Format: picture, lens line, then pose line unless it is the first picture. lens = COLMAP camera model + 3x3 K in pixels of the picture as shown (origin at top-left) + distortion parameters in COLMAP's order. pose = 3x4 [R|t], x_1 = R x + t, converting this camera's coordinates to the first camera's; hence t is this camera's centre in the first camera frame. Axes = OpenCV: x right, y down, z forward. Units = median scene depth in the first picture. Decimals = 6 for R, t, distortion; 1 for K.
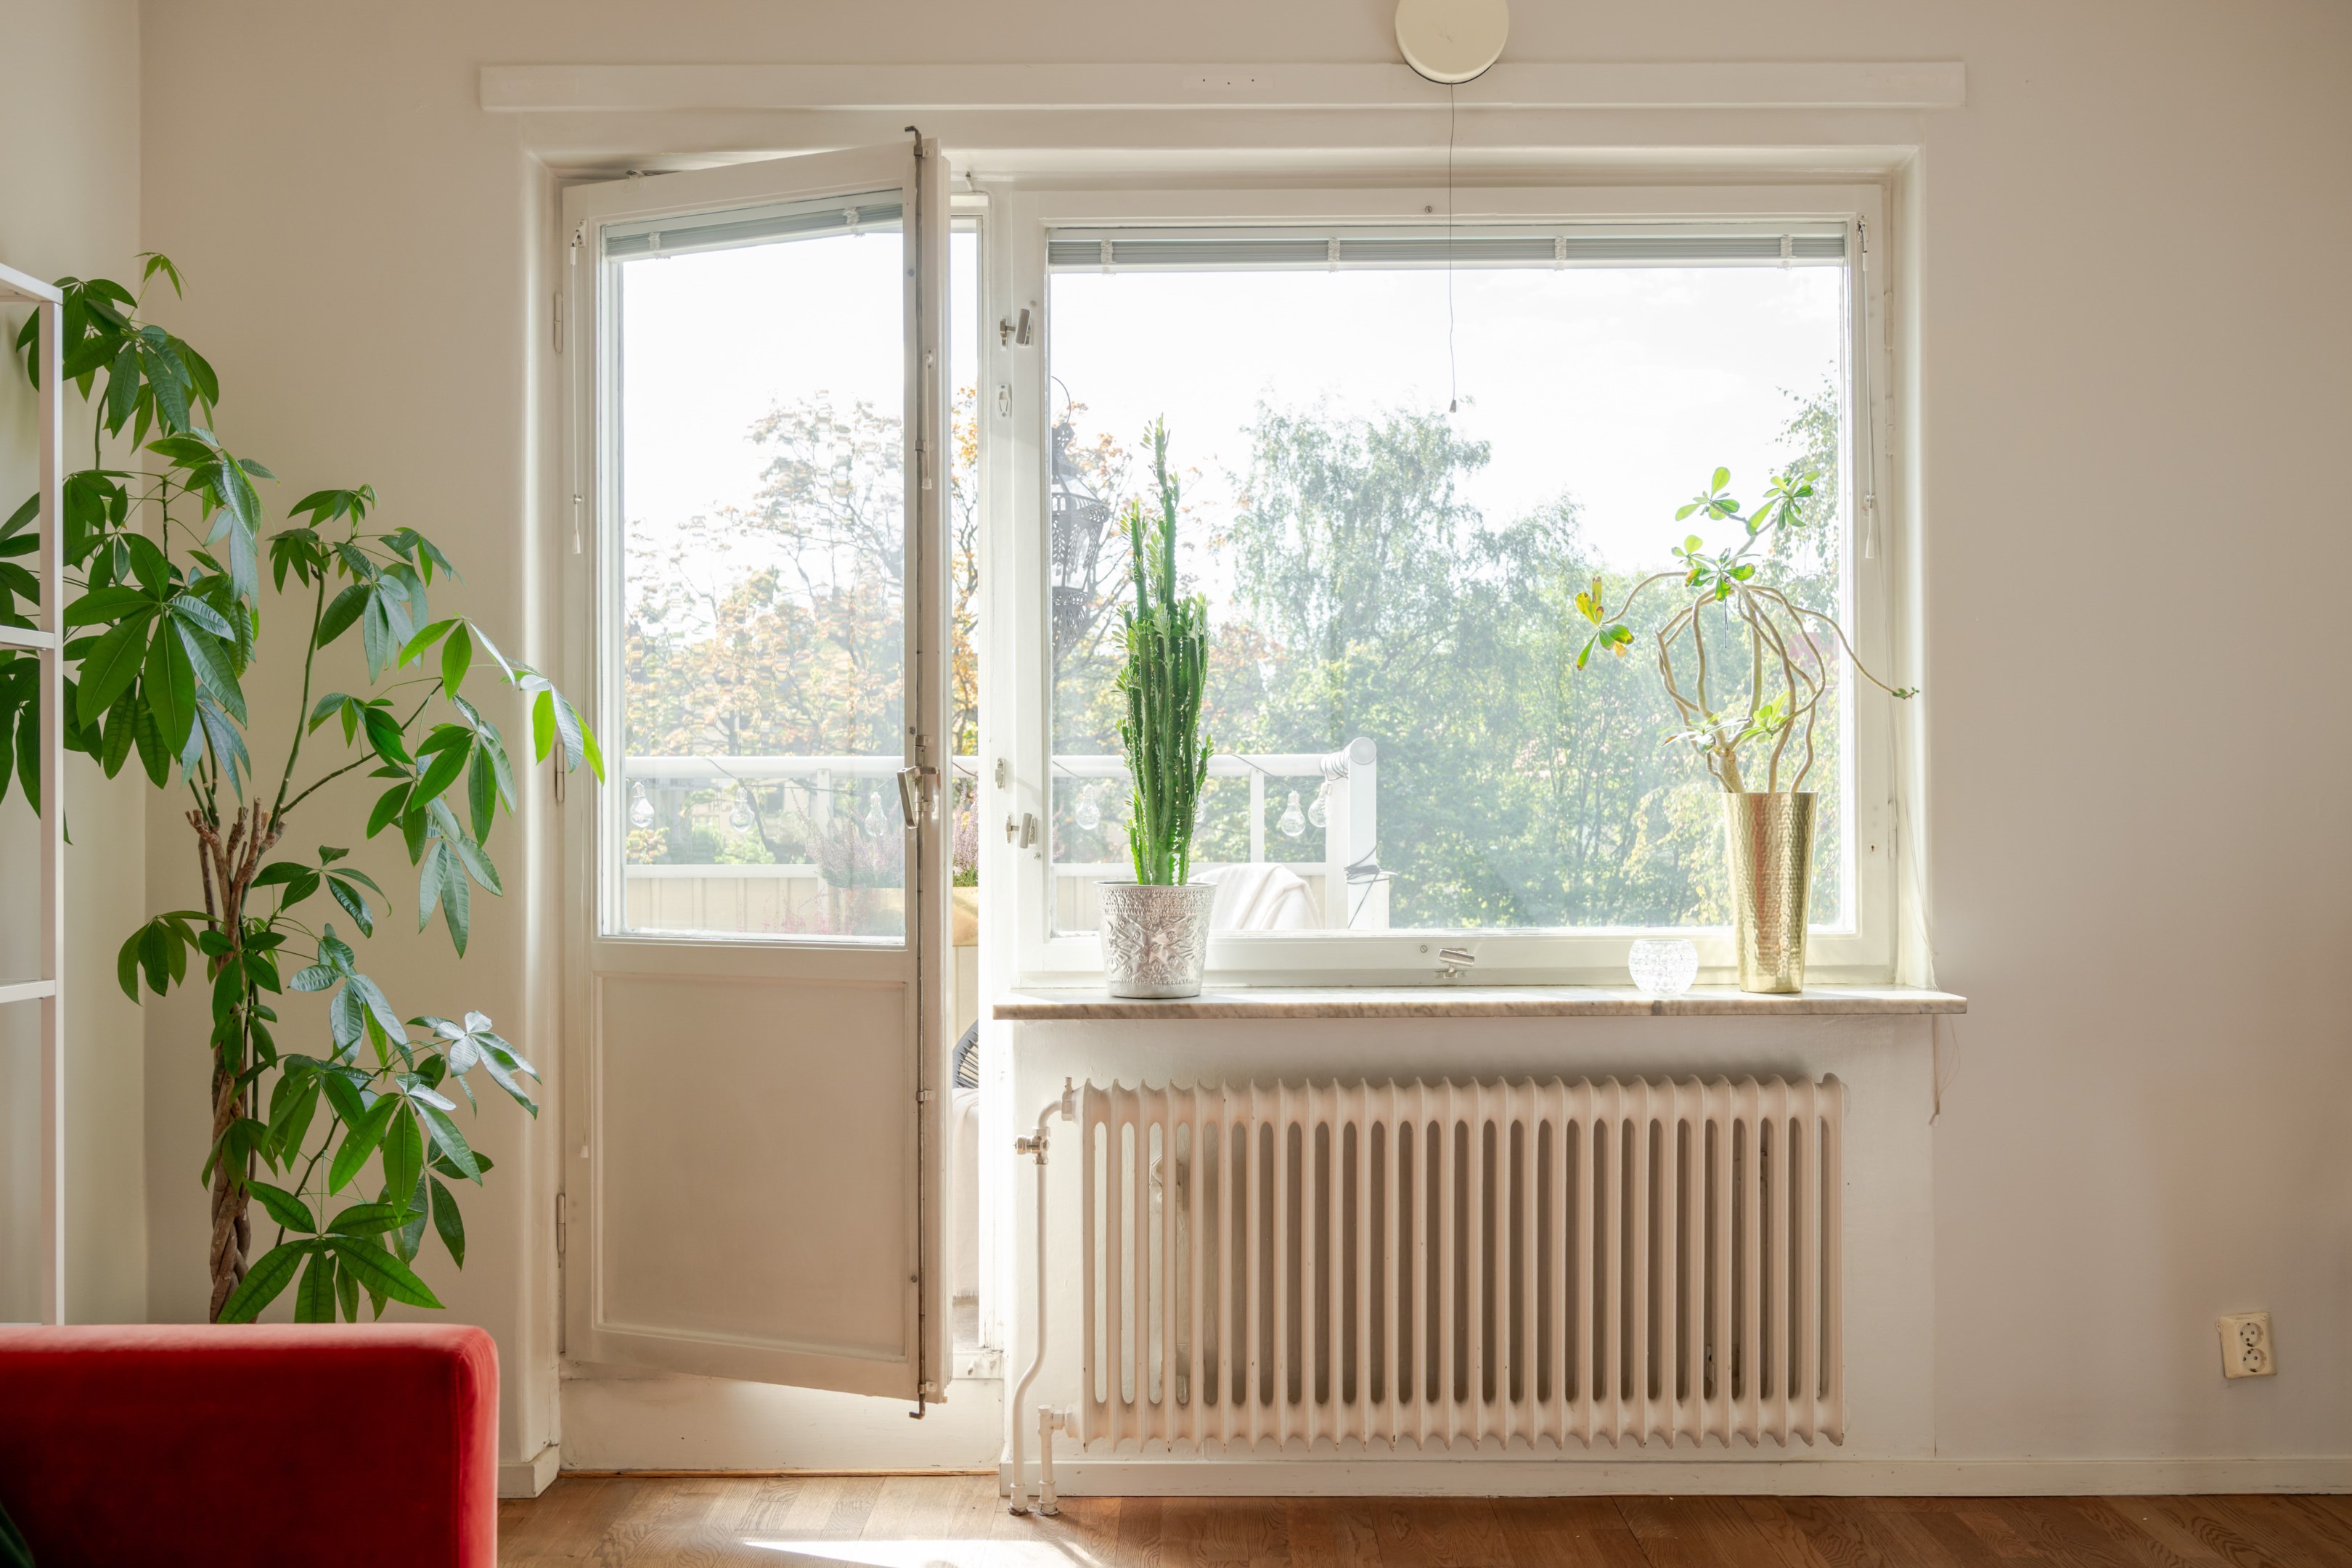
lens RADIAL K [[2196.2, 0, 1216.8], [0, 2196.2, 797.3], [0, 0, 1]] dist [-0.005334, 0.000000]
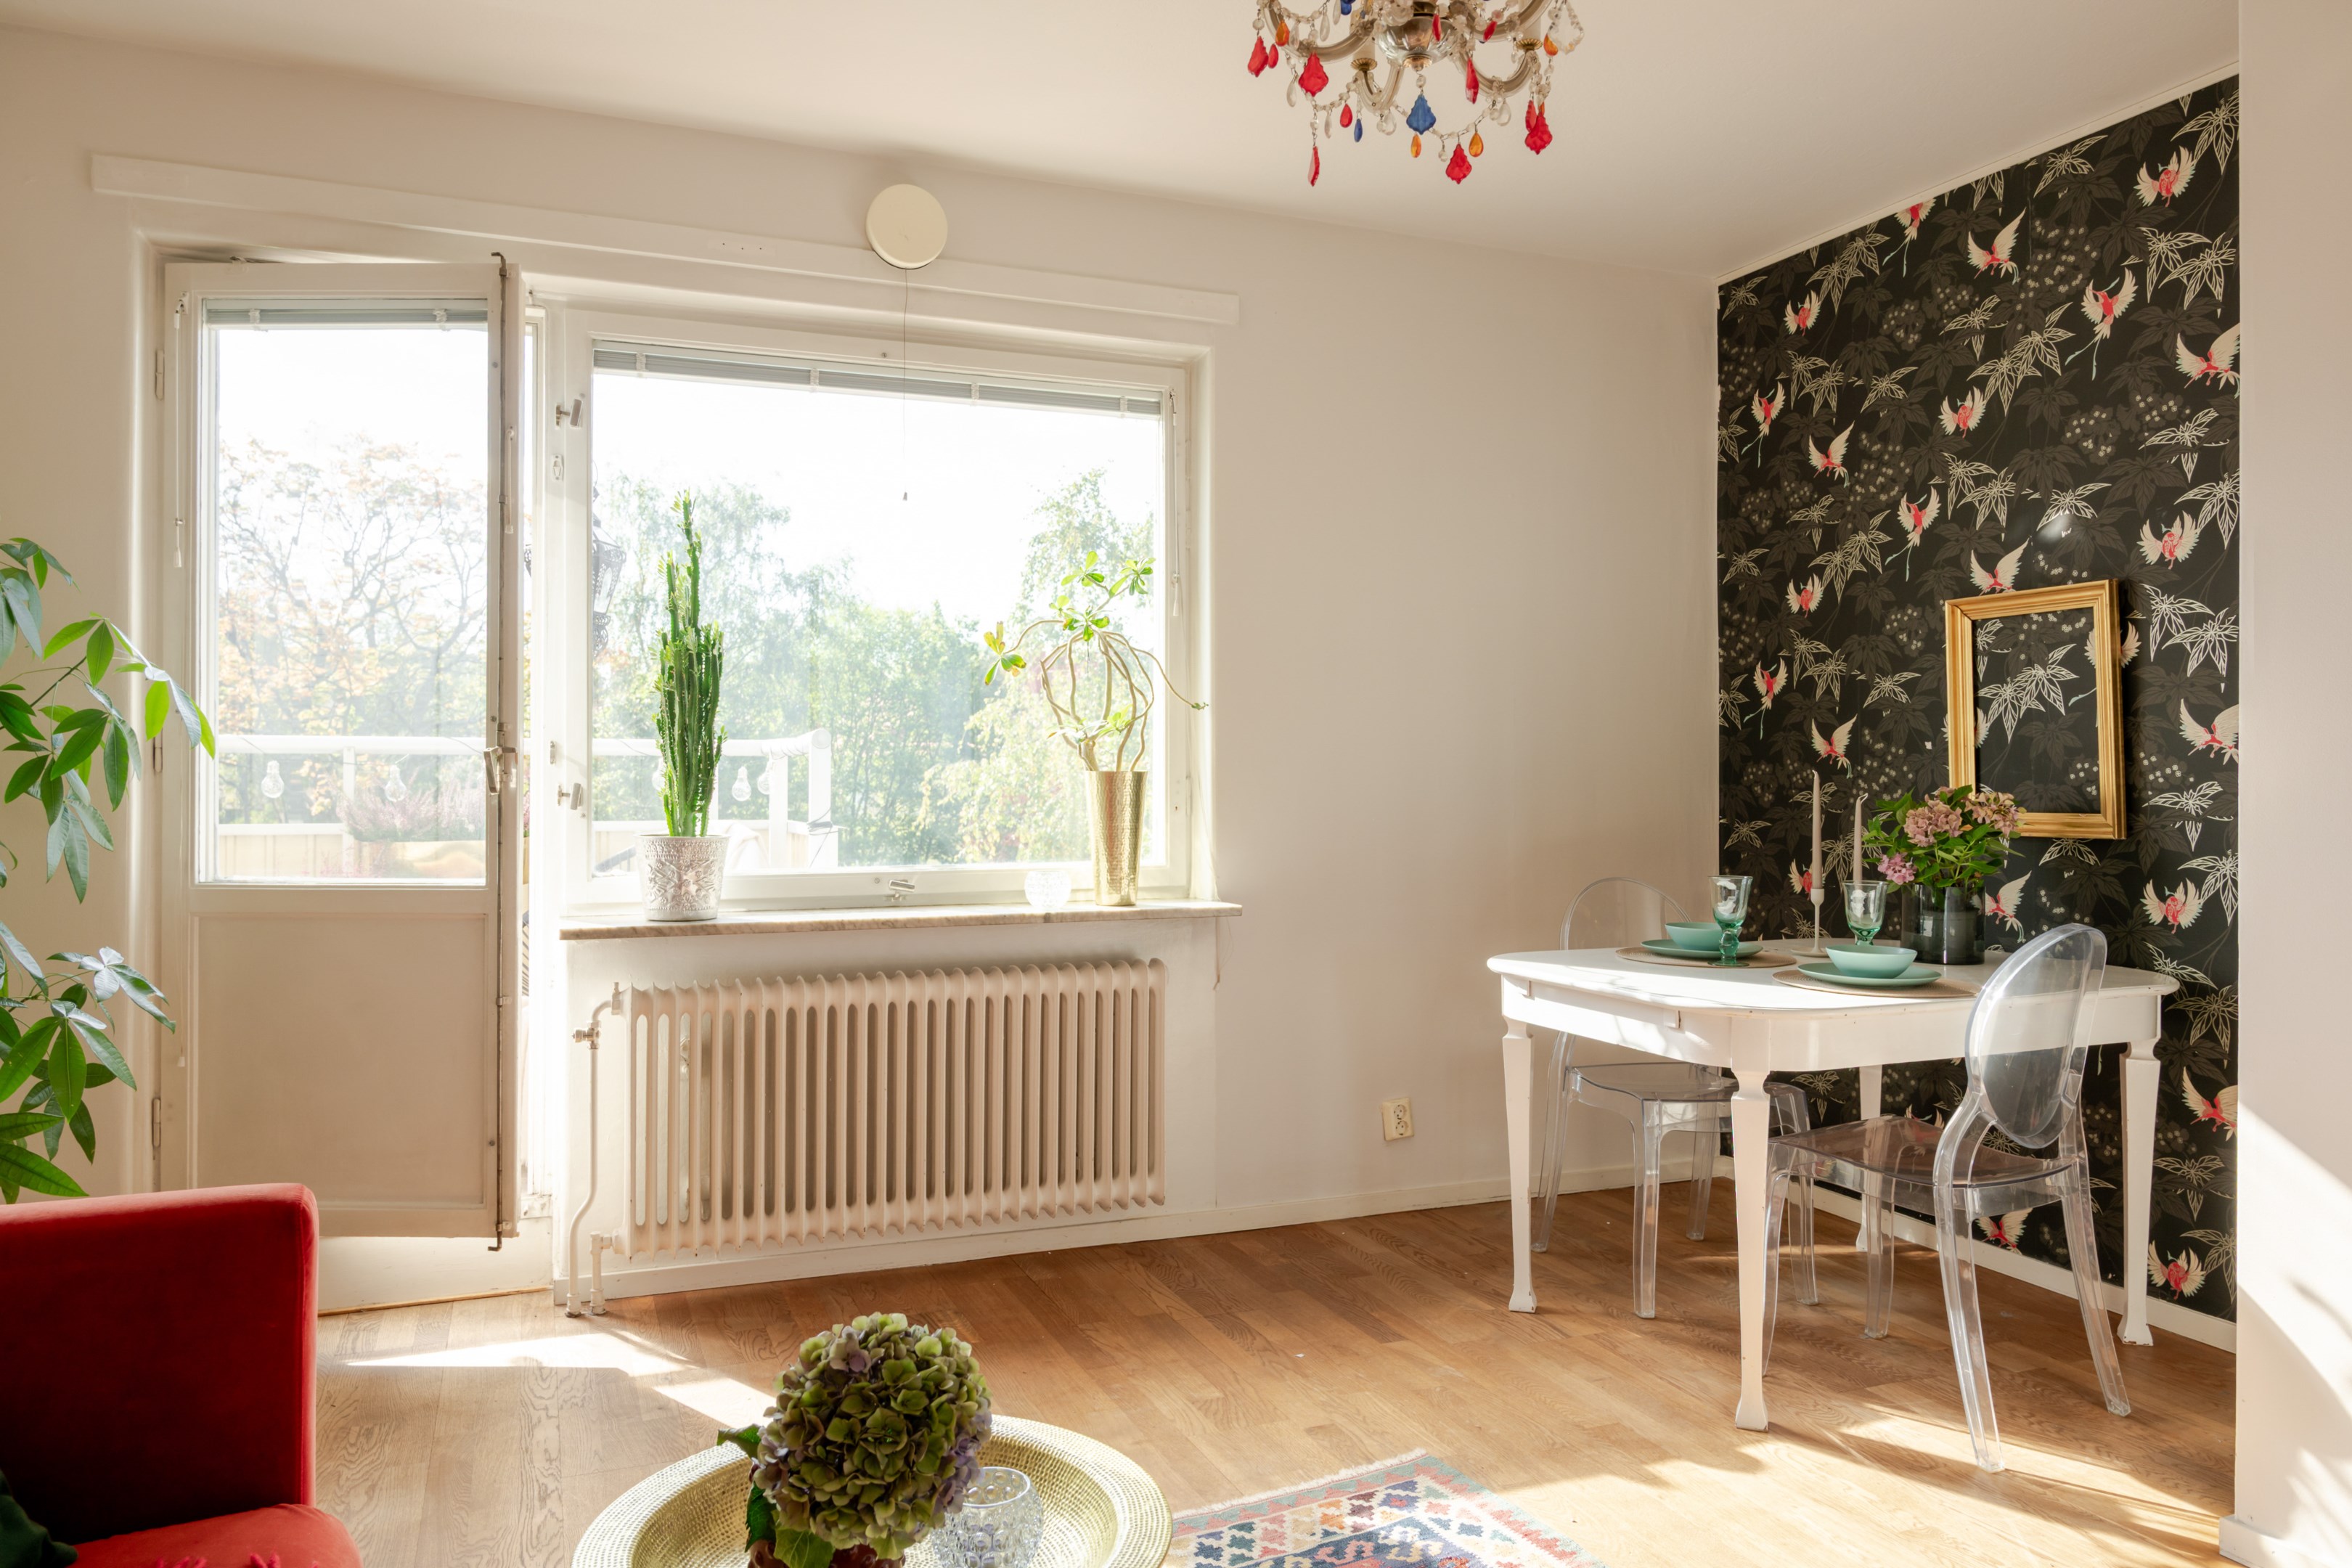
lens RADIAL K [[1605.3, 0, 1205.1], [0, 1605.3, 767.7], [0, 0, 1]] dist [-0.004126, -0.001912]
pose [[0.927083, 0.007083, 0.374790, -0.100000], [-0.006133, 0.999974, -0.003728, -0.000698], [-0.374807, 0.001158, 0.927102, -0.031411]]
